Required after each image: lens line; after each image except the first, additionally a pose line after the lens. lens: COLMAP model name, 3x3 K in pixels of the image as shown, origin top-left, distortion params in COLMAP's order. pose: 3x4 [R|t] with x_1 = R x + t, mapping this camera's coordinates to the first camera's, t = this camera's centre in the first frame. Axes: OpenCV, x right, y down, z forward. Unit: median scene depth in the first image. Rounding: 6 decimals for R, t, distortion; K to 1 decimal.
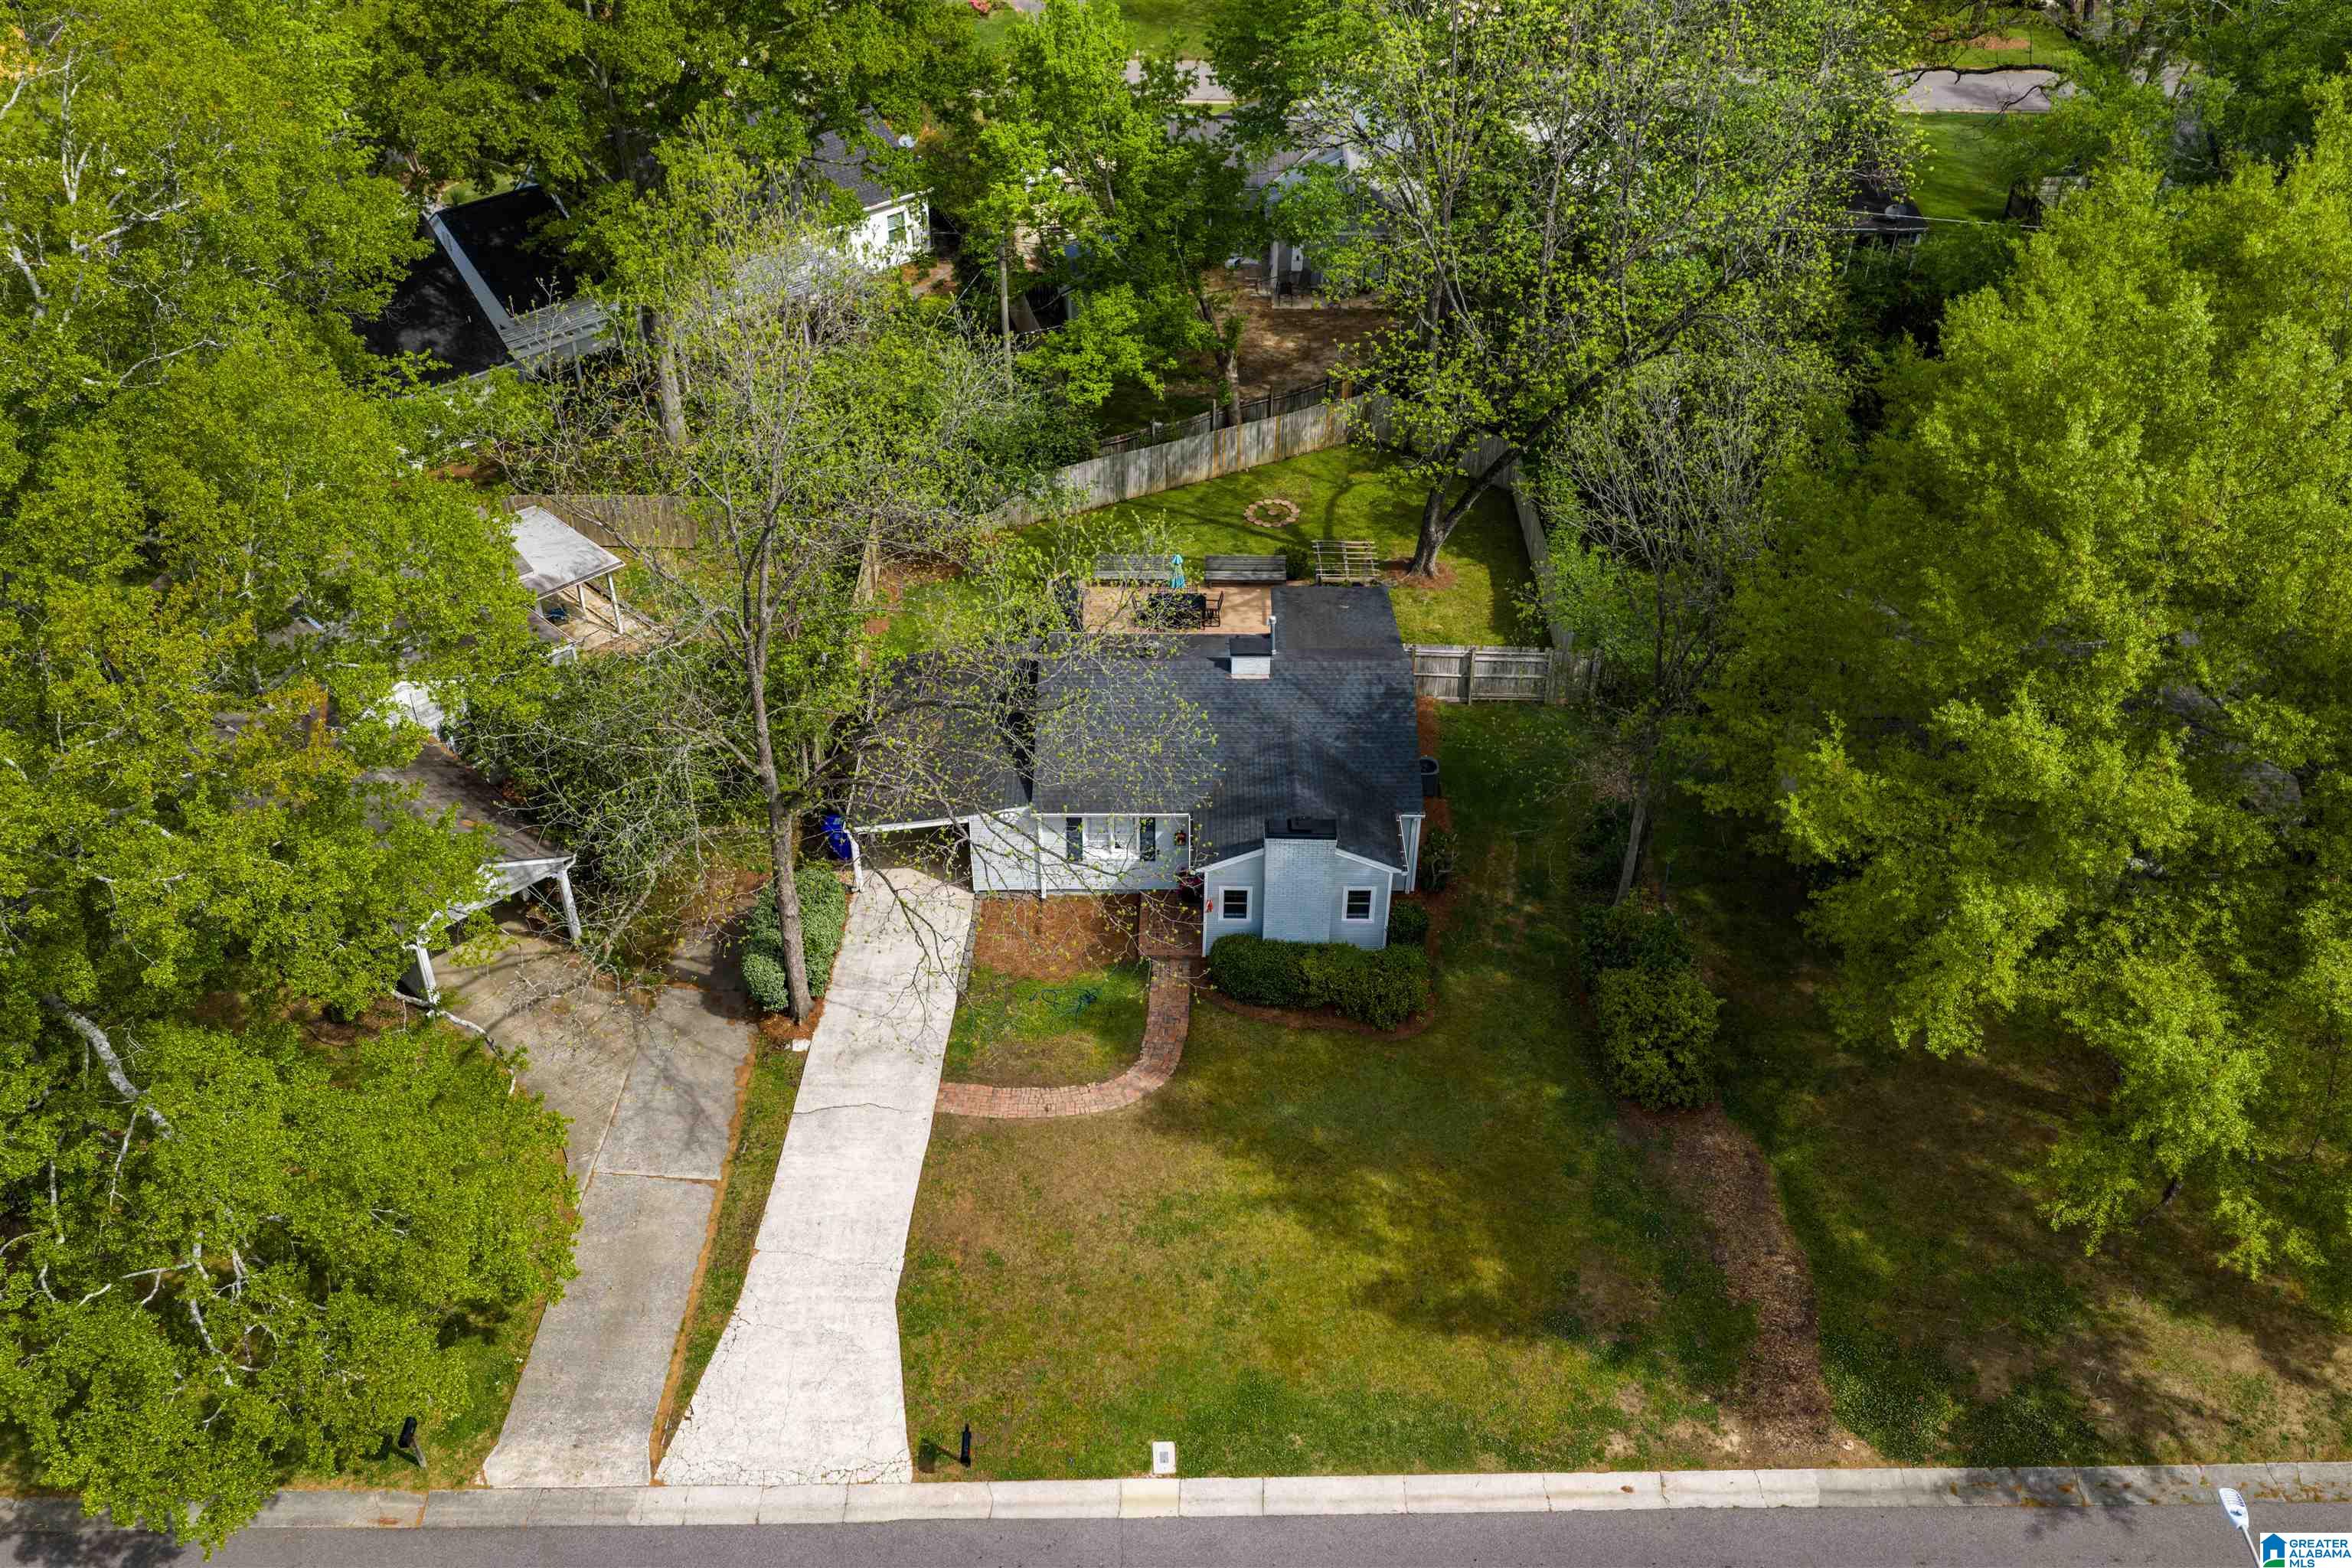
lens RADIAL K [[1944.9, 0, 1172.7], [0, 1944.9, 786.7], [0, 0, 1]] dist [-0.002469, -0.001202]
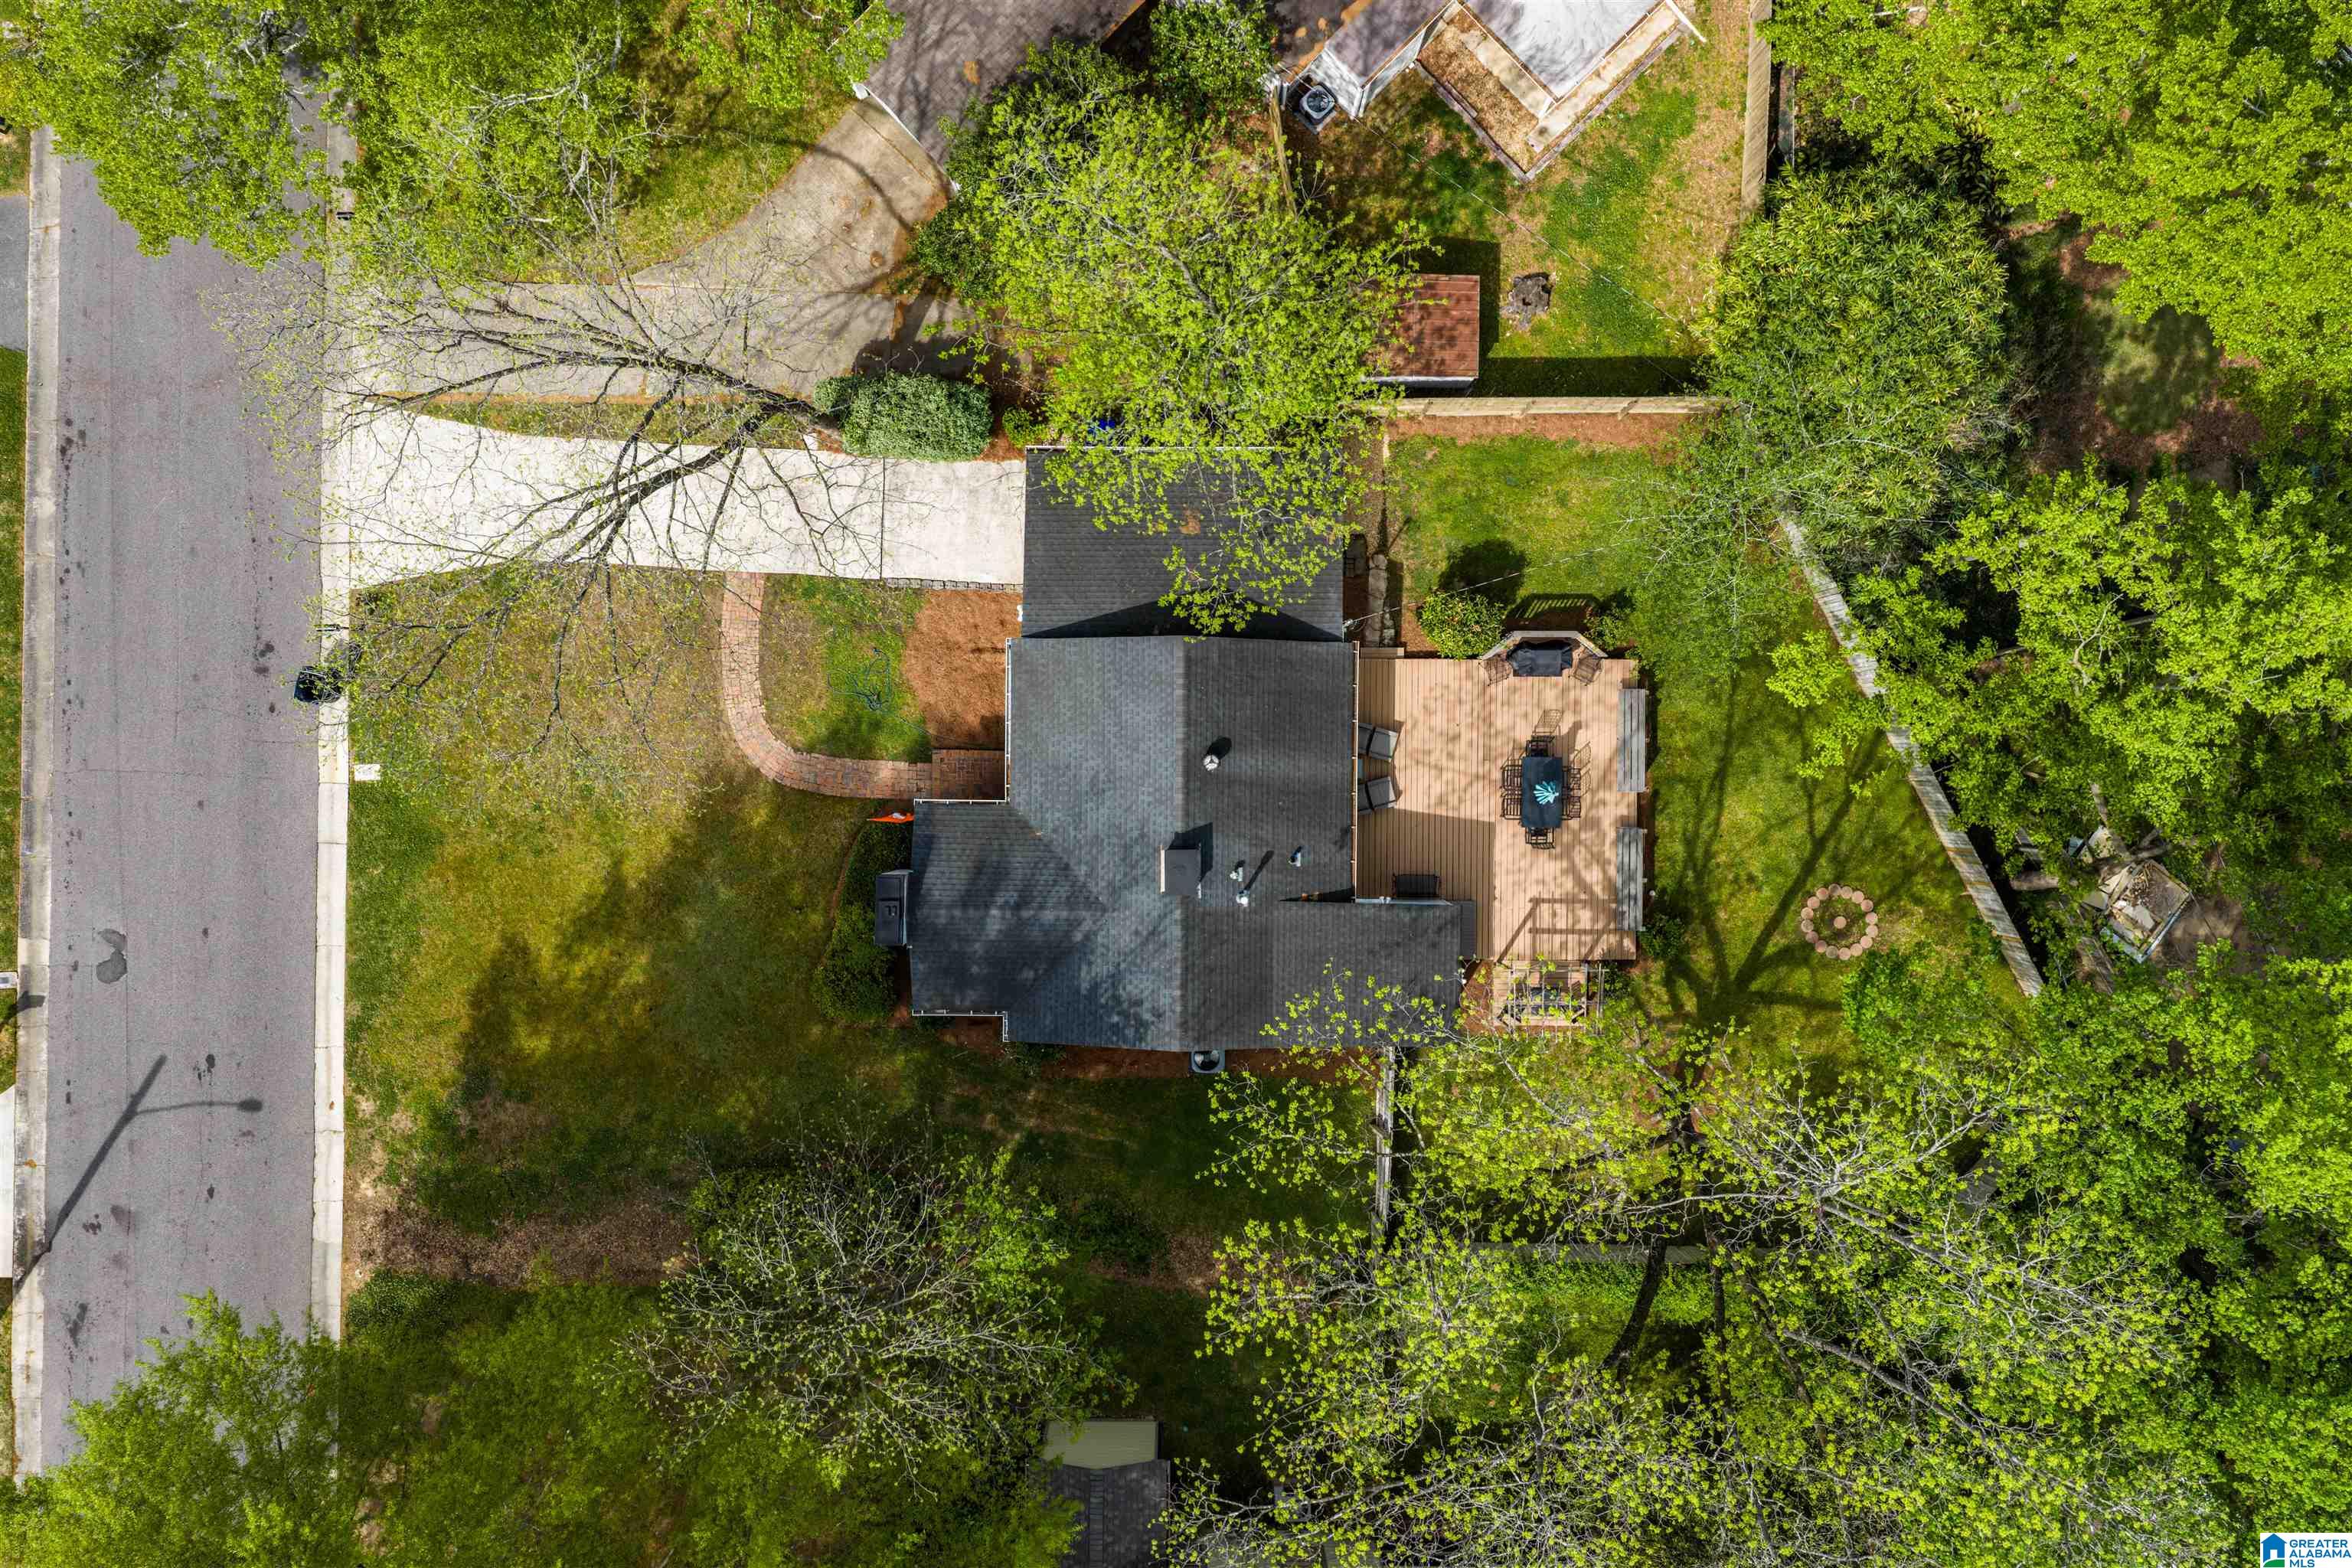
lens RADIAL K [[1944.9, 0, 1177.4], [0, 1944.9, 785.1], [0, 0, 1]] dist [-0.002469, -0.001202]
pose [[-0.022657, 0.999716, -0.007344, 0.001041], [-0.999196, -0.022887, -0.032925, -0.143966], [-0.033083, 0.006592, 0.999431, -0.306575]]
